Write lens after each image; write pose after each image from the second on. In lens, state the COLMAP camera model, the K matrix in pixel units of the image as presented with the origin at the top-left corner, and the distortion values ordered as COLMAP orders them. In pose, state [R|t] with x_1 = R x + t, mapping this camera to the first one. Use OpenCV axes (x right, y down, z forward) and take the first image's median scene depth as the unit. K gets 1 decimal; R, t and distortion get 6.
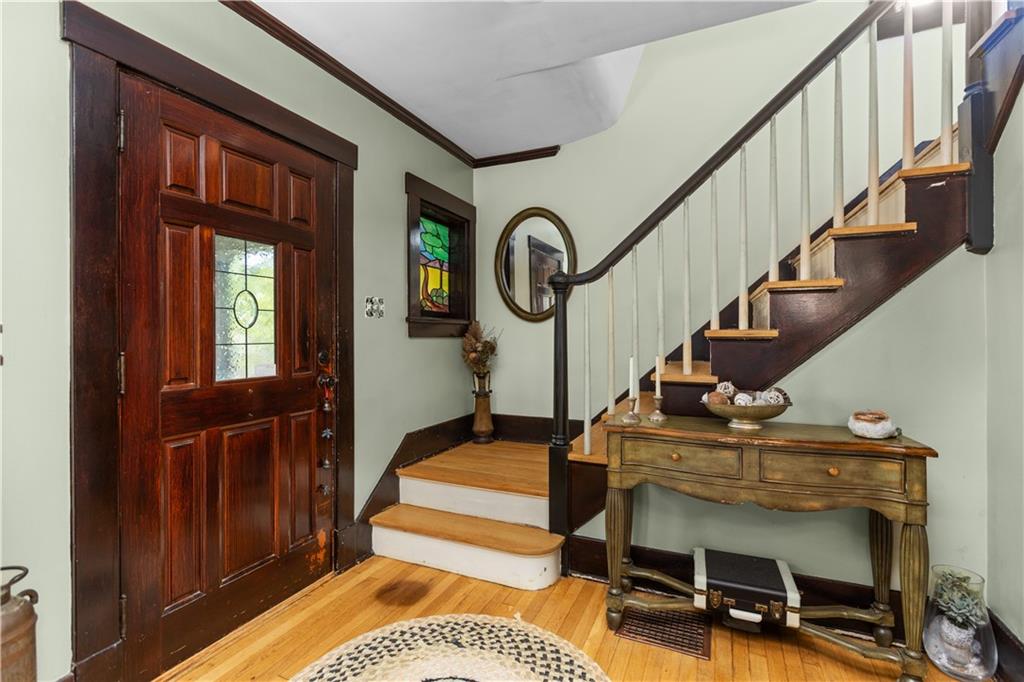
lens RADIAL K [[462.7, 0, 512.0], [0, 462.7, 341.0], [0, 0, 1]] dist [-0.001002, -0.000246]
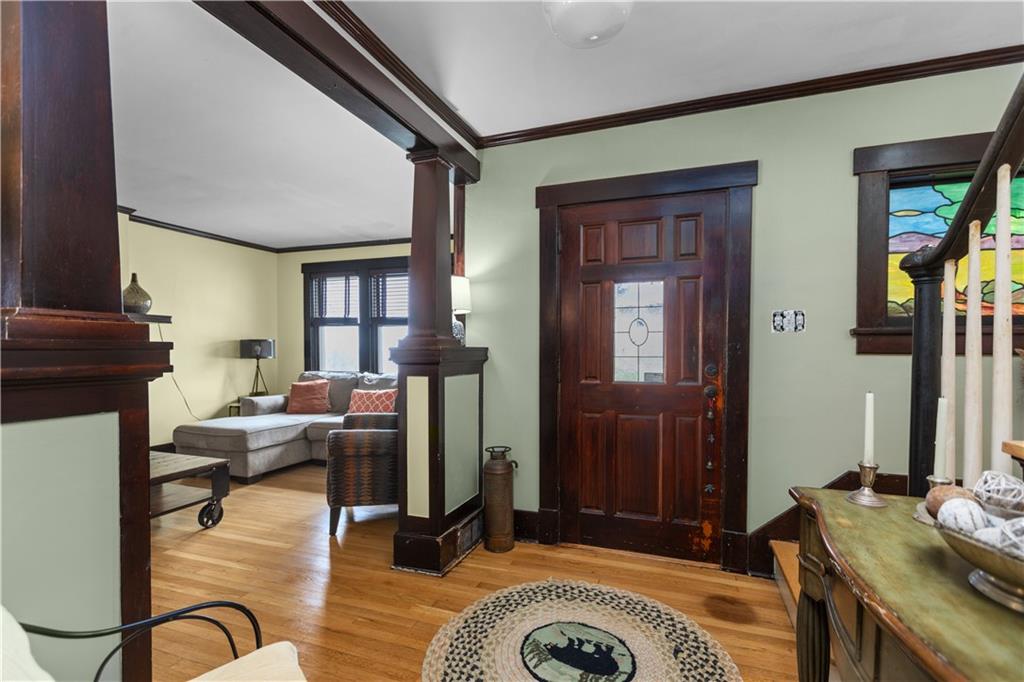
lens RADIAL K [[474.9, 0, 524.3], [0, 474.9, 358.9], [0, 0, 1]] dist [-0.001591, -0.000046]
pose [[0.075197, 0.025929, -0.996832, 0.749071], [-0.005557, 0.999657, 0.025584, -0.021523], [0.997153, 0.003616, 0.075315, 0.483666]]
